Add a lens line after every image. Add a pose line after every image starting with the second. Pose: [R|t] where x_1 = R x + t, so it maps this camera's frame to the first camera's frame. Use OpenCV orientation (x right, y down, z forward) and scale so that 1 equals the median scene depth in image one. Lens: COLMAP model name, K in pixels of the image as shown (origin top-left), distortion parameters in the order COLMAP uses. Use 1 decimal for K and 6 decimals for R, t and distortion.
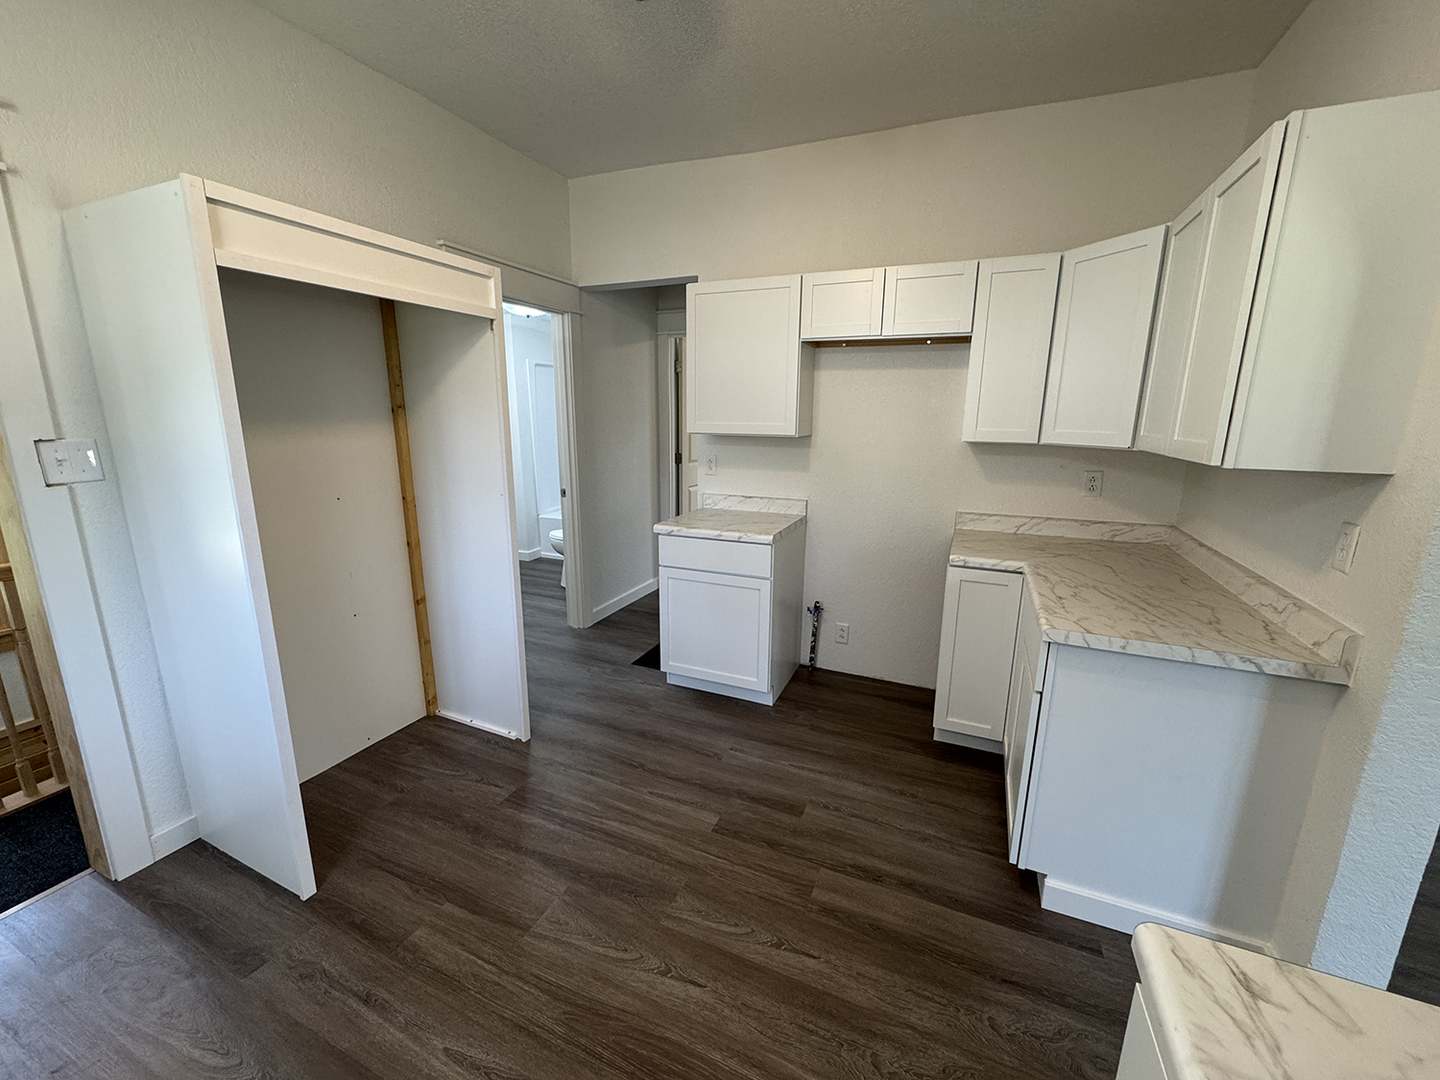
lens RADIAL K [[574.3, 0, 716.6], [0, 574.3, 537.3], [0, 0, 1]] dist [-0.005308, 0.001326]
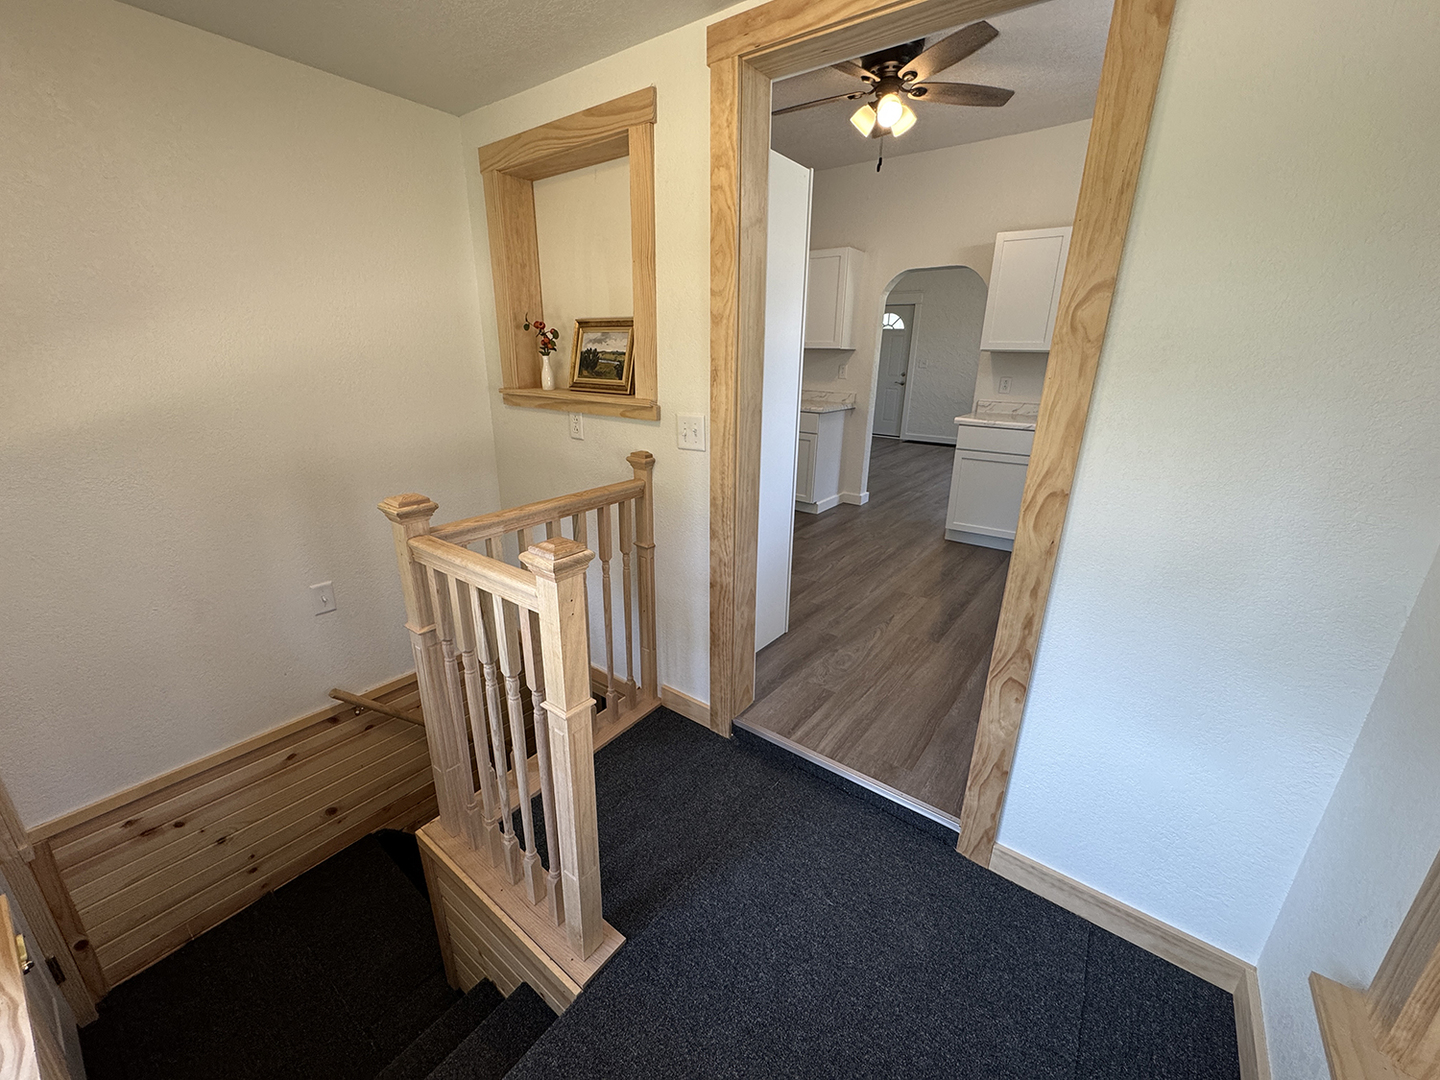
lens RADIAL K [[574.3, 0, 715.7], [0, 574.3, 541.7], [0, 0, 1]] dist [-0.005308, 0.001326]
pose [[0.227133, -0.312343, 0.922417, -1.834764], [0.196713, 0.942363, 0.270659, -0.072886], [-0.953790, 0.119975, 0.275484, 0.598634]]
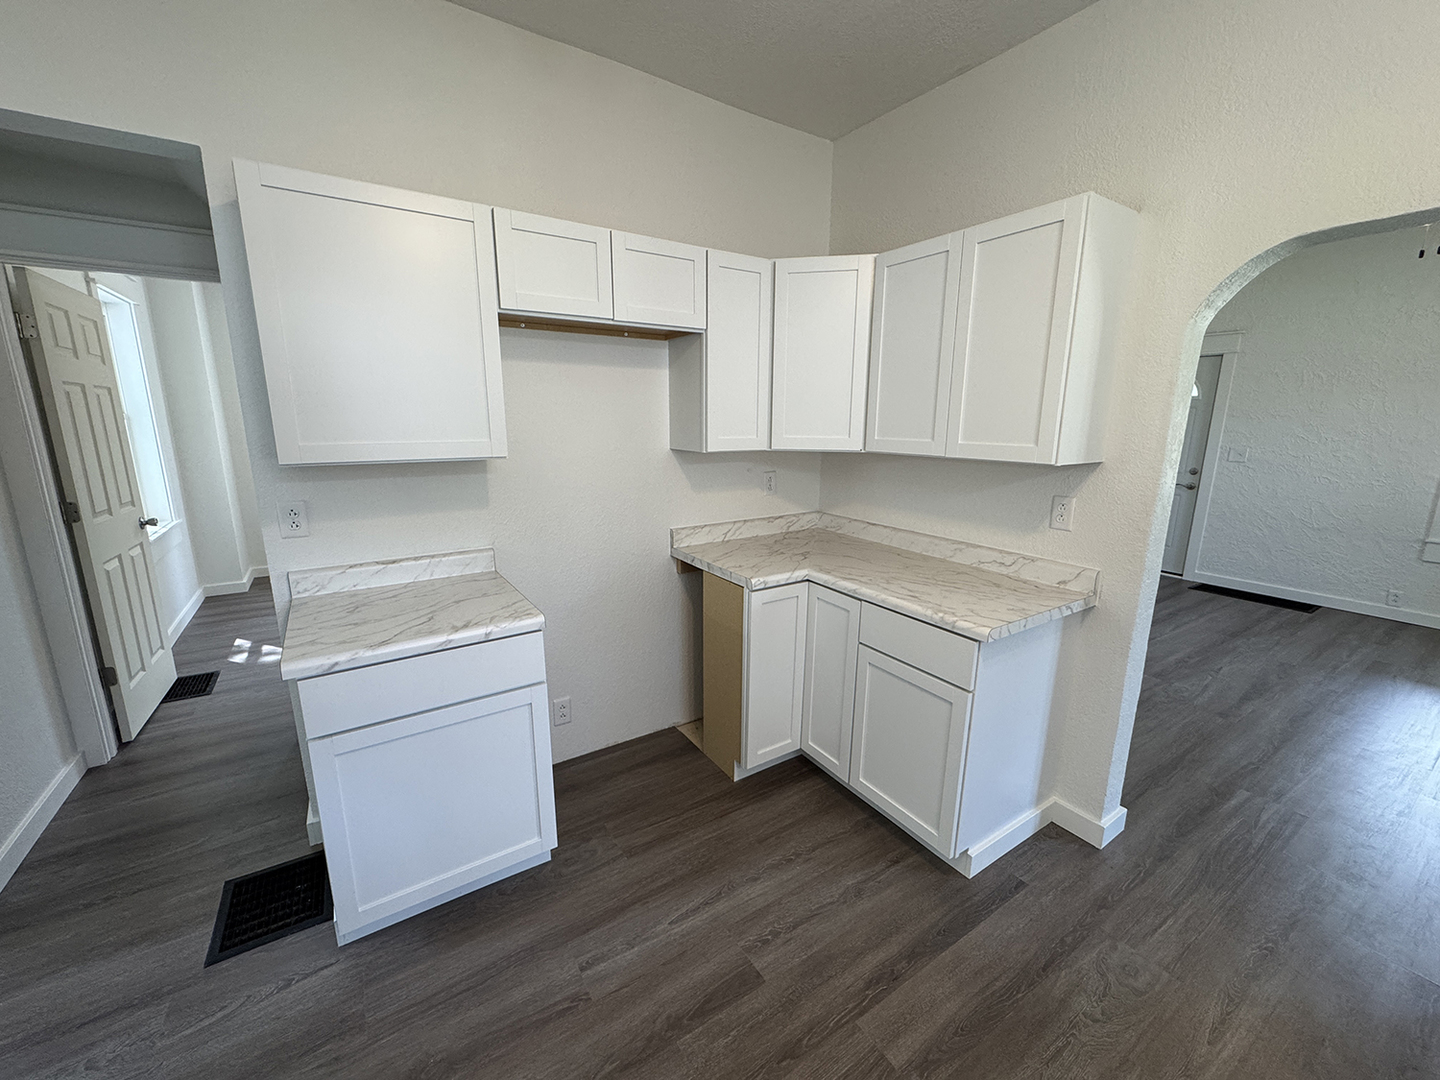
lens RADIAL K [[574.3, 0, 717.4], [0, 574.3, 537.7], [0, 0, 1]] dist [-0.005308, 0.001326]
pose [[0.547396, -0.180973, 0.817072, -0.384995], [0.178947, 0.979069, 0.096968, -0.146143], [-0.817518, 0.093133, 0.568323, 0.597953]]
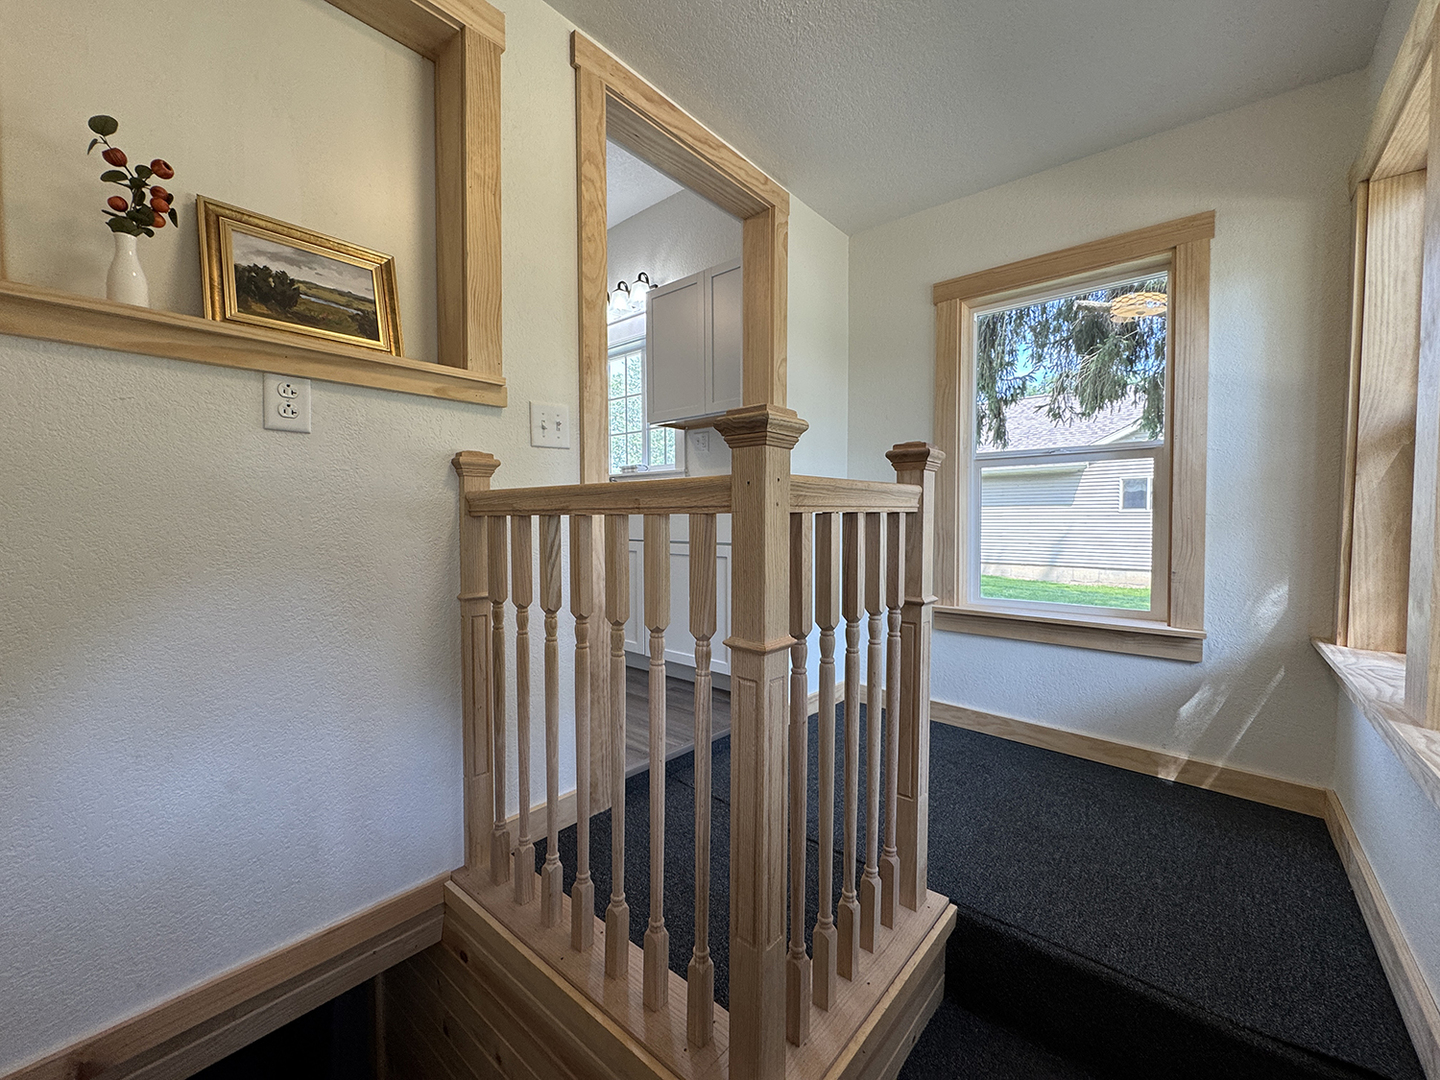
lens RADIAL K [[574.3, 0, 718.1], [0, 574.3, 539.9], [0, 0, 1]] dist [-0.005308, 0.001326]
pose [[-0.957986, -0.016313, 0.286351, -0.338506], [0.056942, 0.967690, 0.245628, 0.084920], [-0.281106, 0.251614, -0.926105, 3.594646]]
